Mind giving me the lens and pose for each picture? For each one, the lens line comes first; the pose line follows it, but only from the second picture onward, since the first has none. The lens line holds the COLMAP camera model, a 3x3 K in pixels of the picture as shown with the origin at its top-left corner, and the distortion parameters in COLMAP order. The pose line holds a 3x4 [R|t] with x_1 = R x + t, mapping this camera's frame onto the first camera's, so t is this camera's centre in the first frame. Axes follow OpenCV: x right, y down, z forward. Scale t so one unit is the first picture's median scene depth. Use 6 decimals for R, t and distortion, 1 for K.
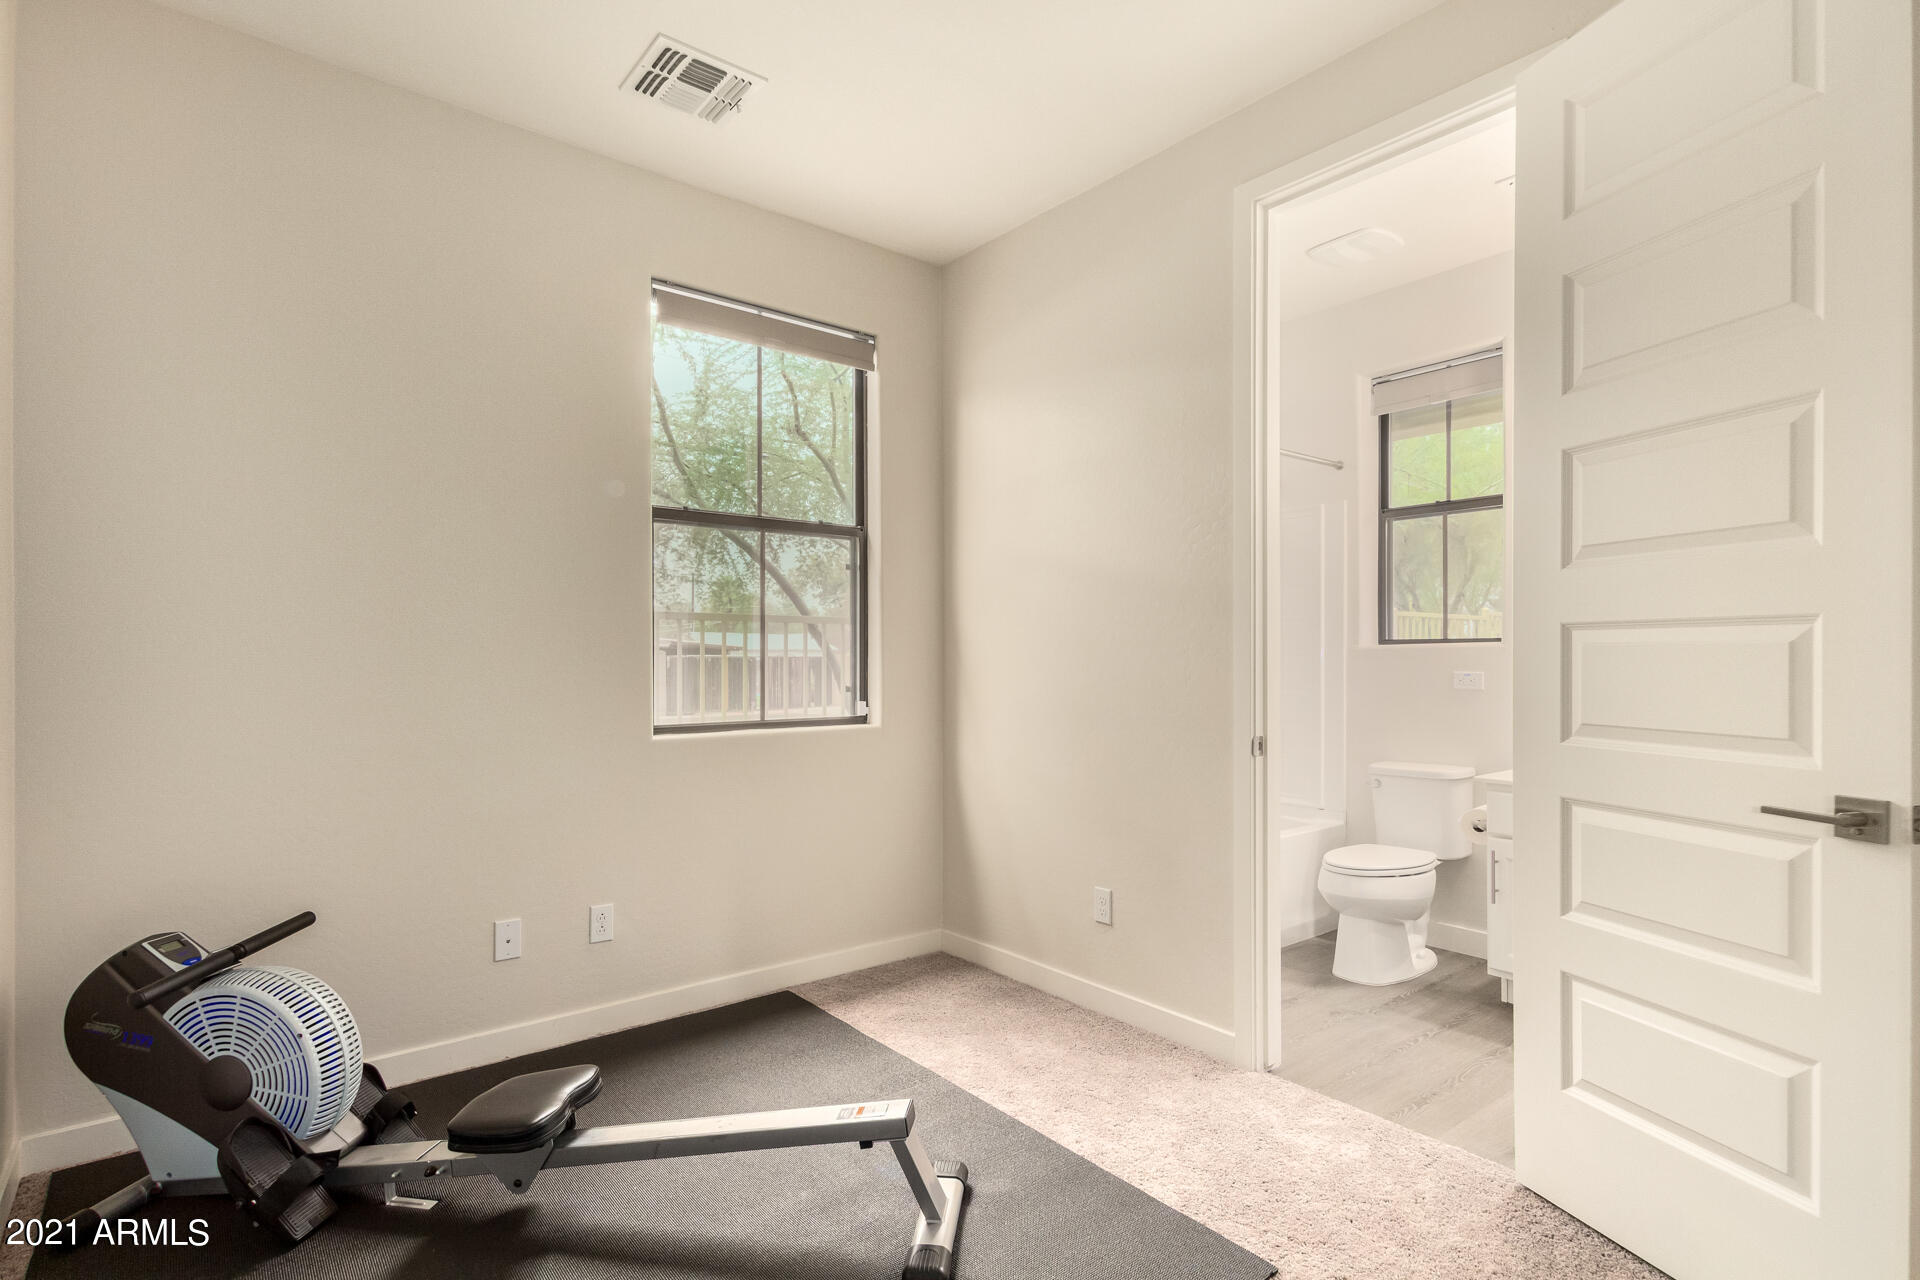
lens RADIAL K [[927.0, 0, 961.1], [0, 927.0, 657.5], [0, 0, 1]] dist [0.000668, -0.001616]
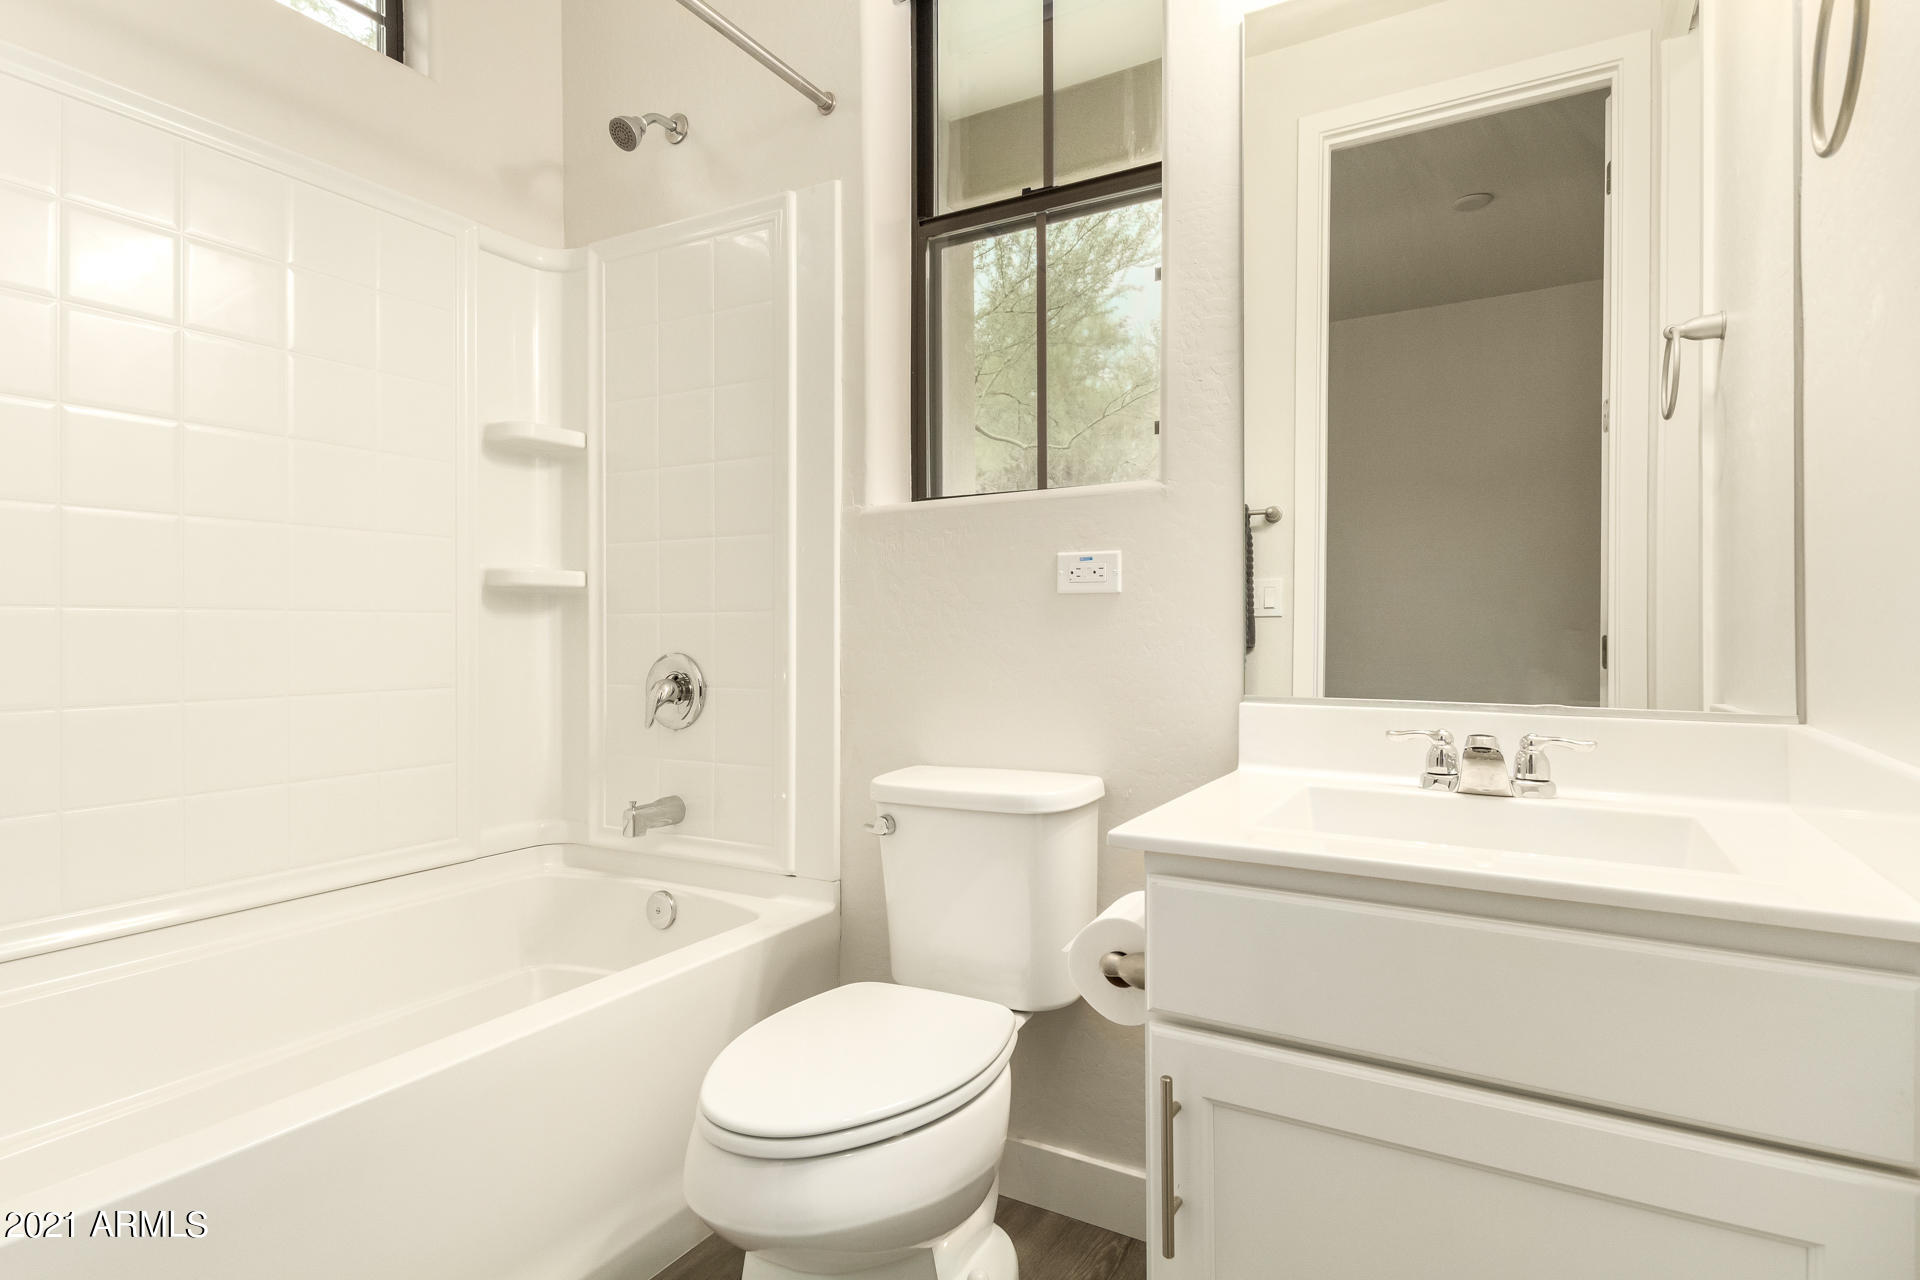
lens RADIAL K [[952.7, 0, 954.0], [0, 952.7, 649.7], [0, 0, 1]] dist [0.020406, -0.000620]
pose [[0.929224, -0.003897, 0.369496, 0.307701], [-0.001102, 0.999911, 0.013318, 0.050980], [-0.369514, -0.012782, 0.929137, 0.576257]]
